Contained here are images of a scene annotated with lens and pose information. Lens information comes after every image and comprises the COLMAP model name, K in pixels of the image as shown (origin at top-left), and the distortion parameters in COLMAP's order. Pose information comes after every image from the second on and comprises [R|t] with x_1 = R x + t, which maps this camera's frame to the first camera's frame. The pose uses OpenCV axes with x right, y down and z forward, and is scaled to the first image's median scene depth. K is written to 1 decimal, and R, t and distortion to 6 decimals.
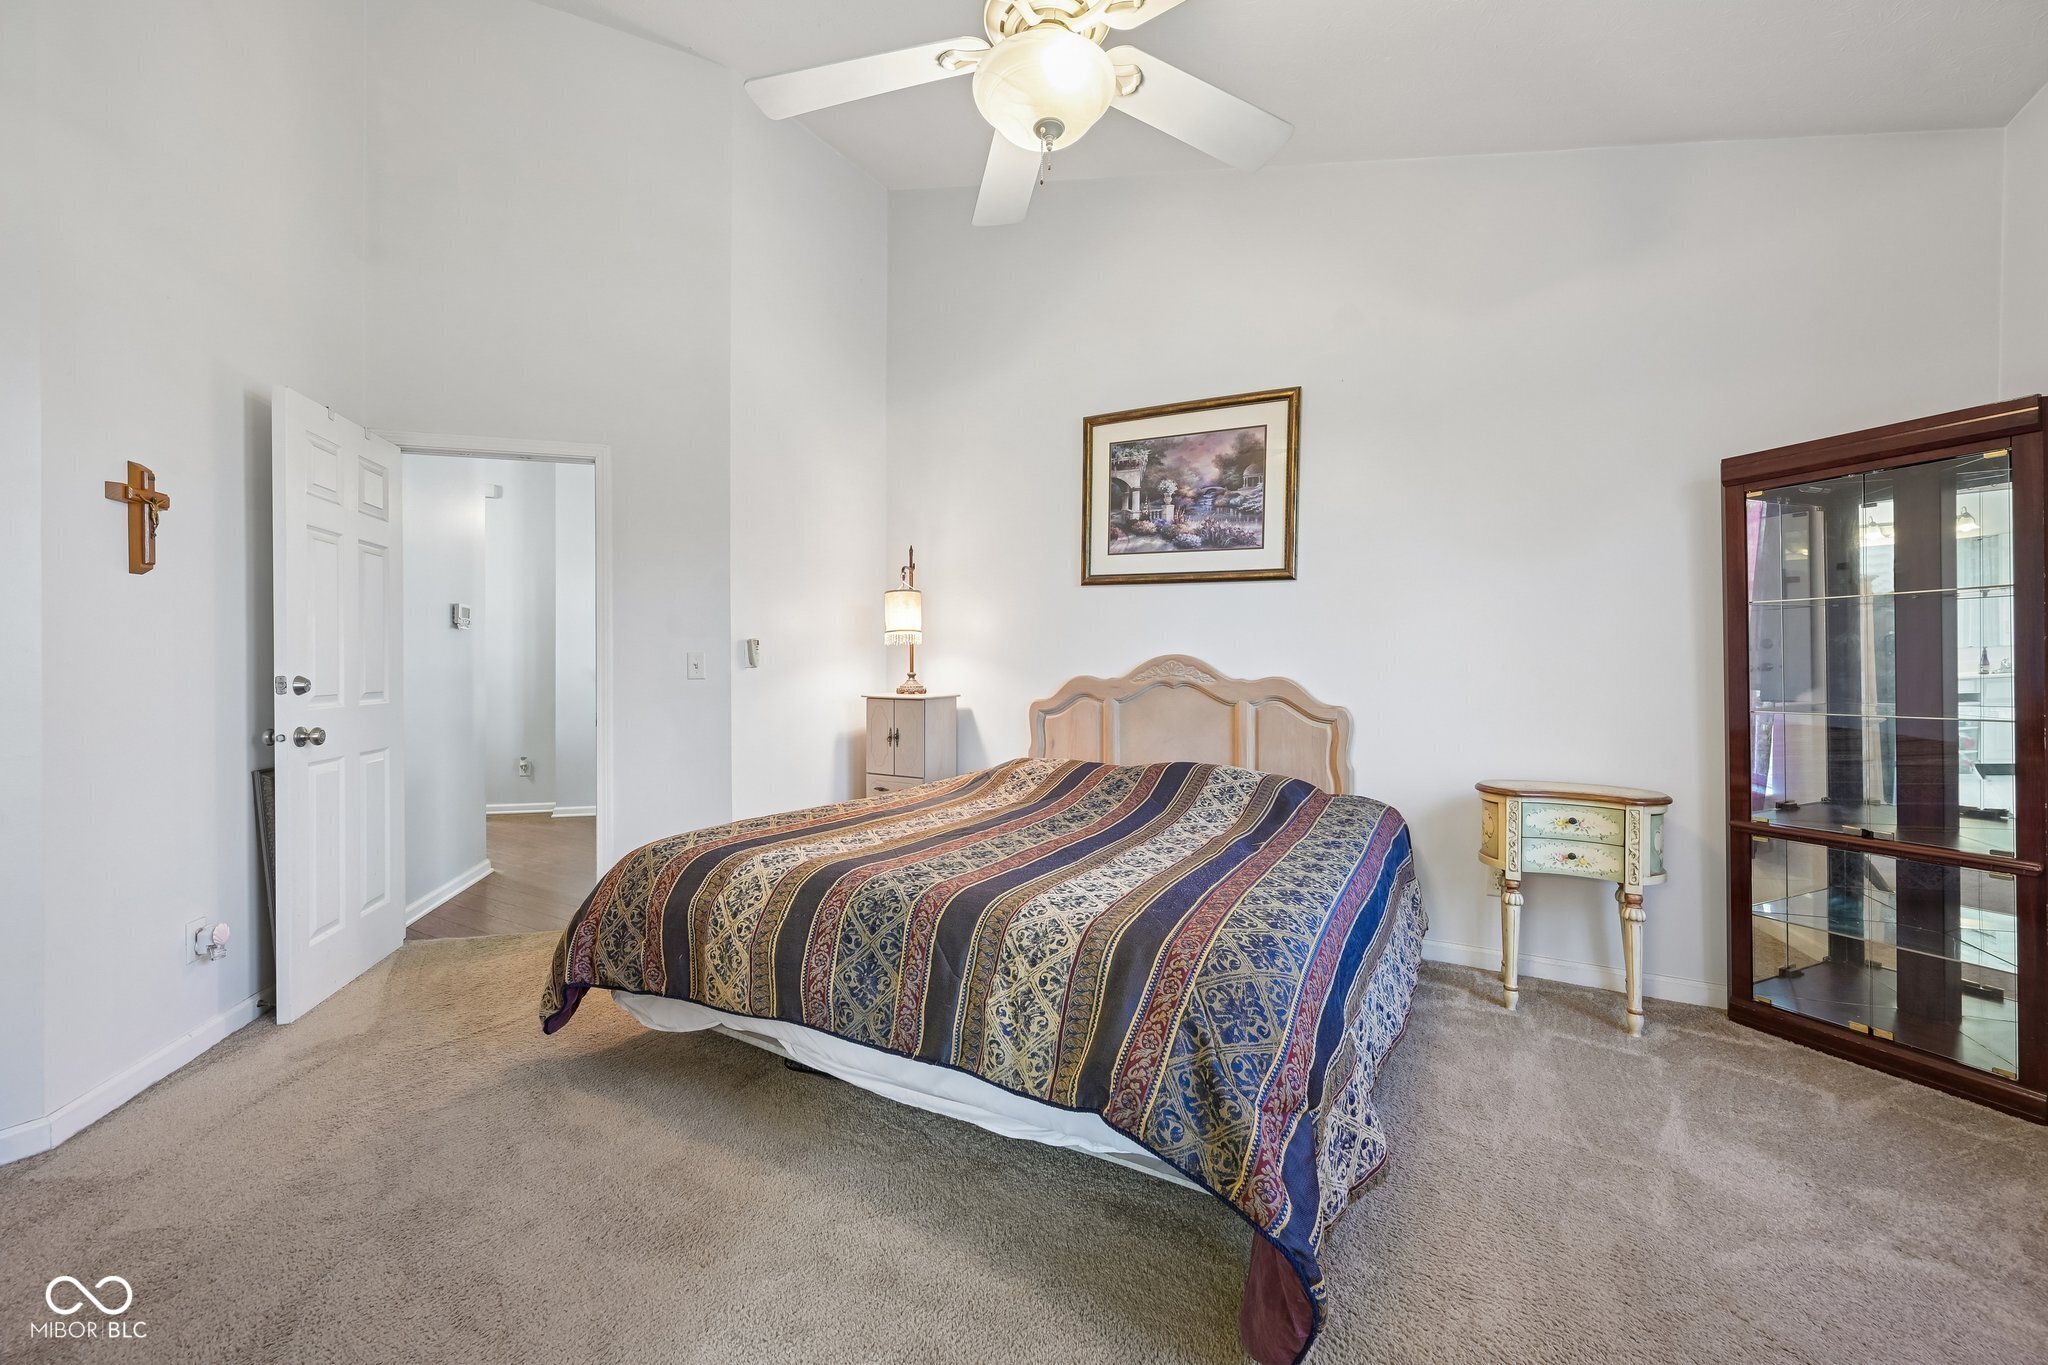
lens RADIAL K [[812.1, 0, 1026.0], [0, 812.1, 667.9], [0, 0, 1]] dist [0.000235, -0.000773]
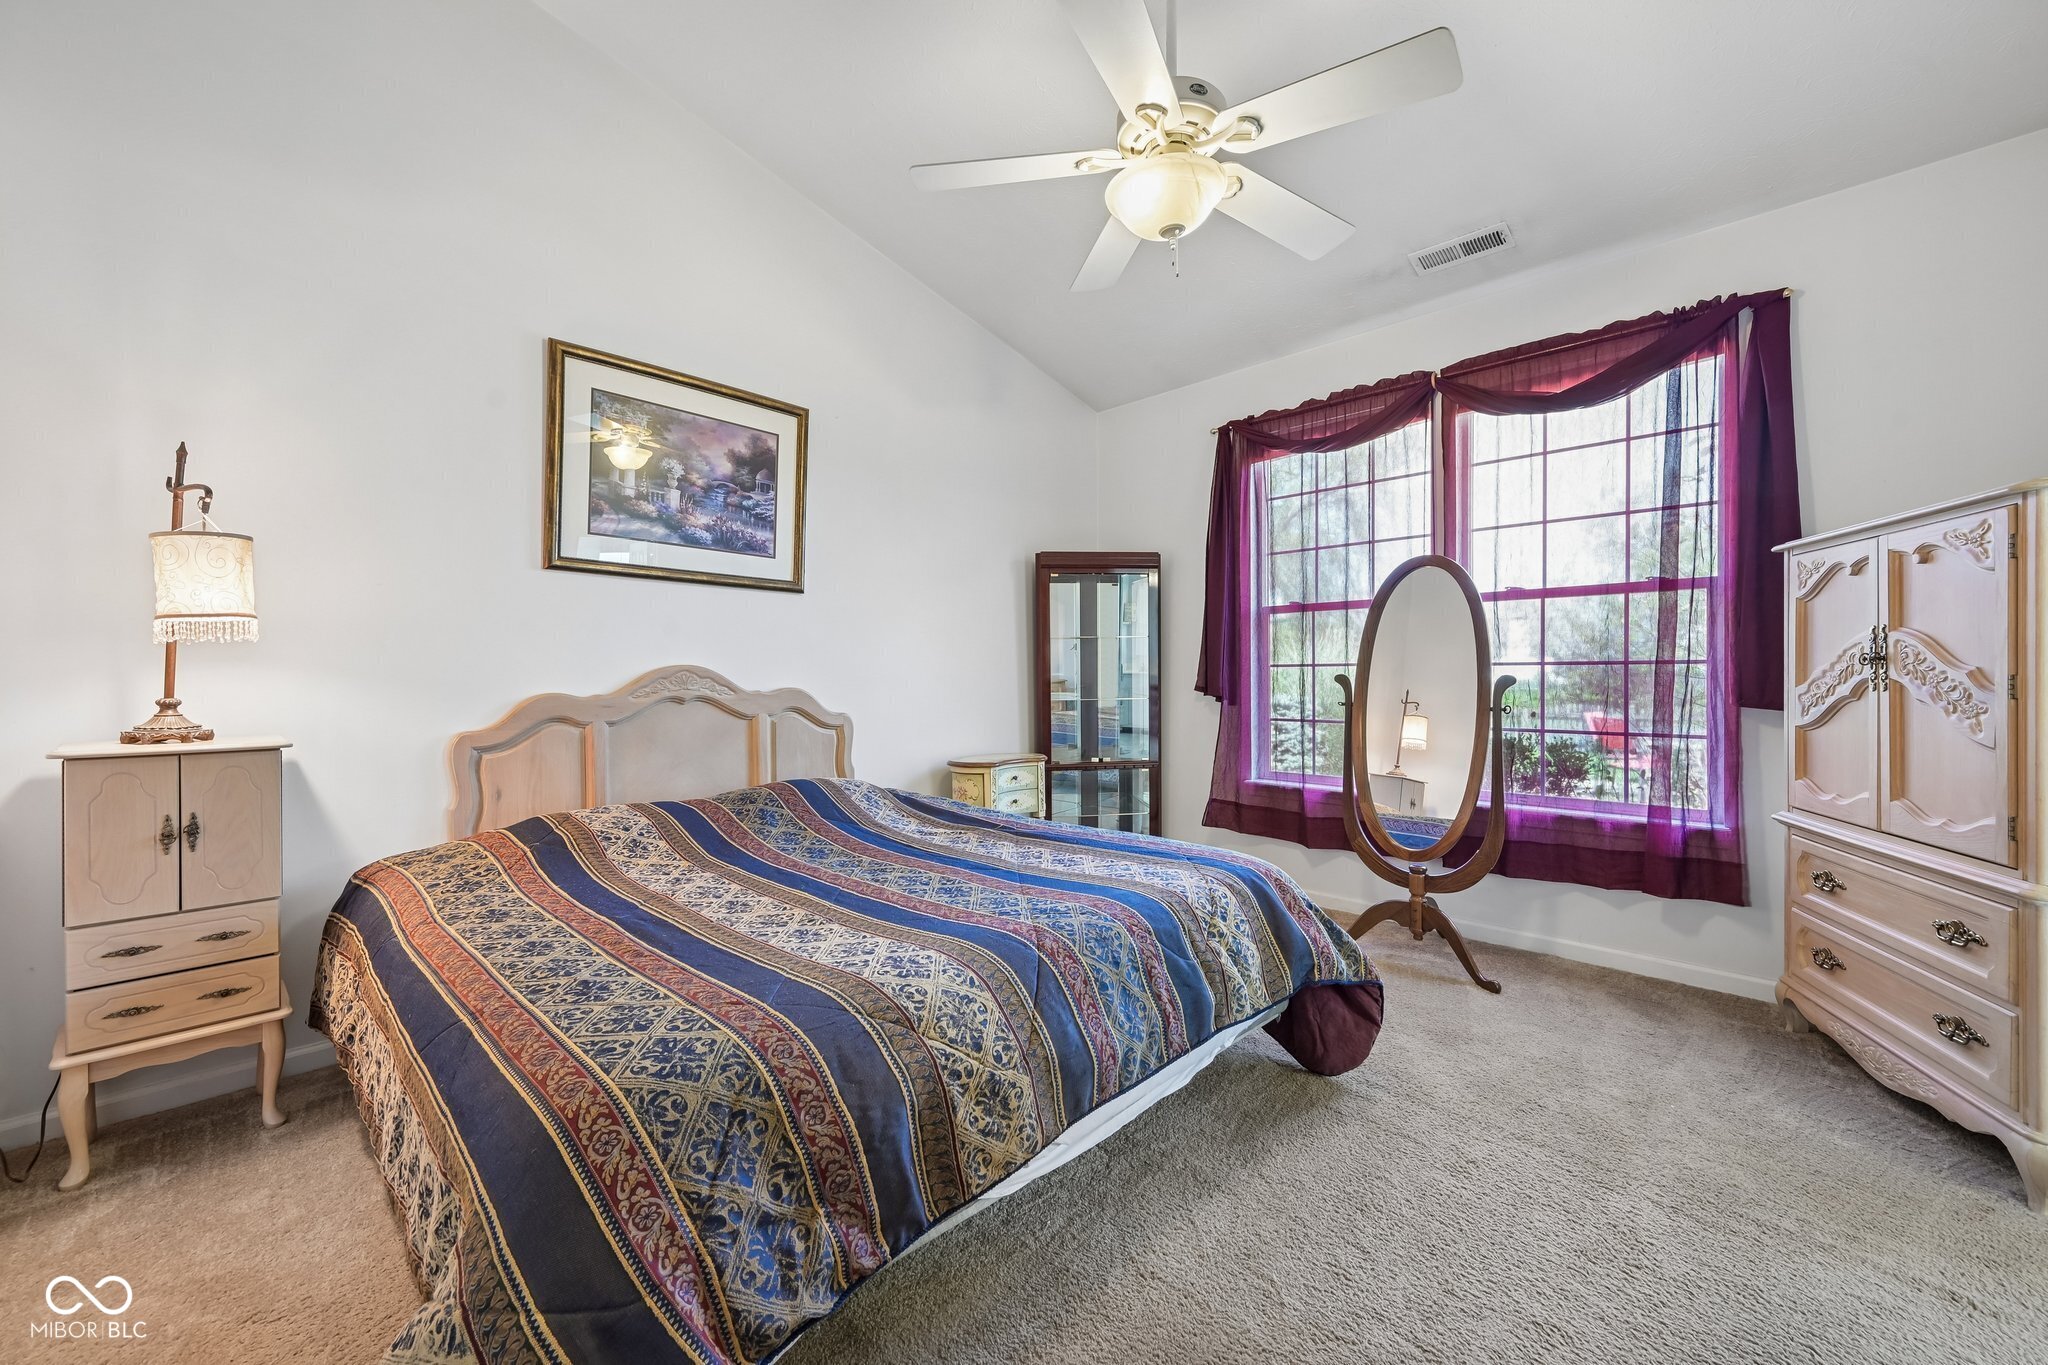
lens RADIAL K [[812.1, 0, 1024.4], [0, 812.1, 673.0], [0, 0, 1]] dist [0.000235, -0.000773]
pose [[0.259563, -0.005970, 0.965708, -0.562530], [0.010654, 0.999938, 0.003318, -0.007228], [-0.965667, 0.009427, 0.259611, 0.435321]]
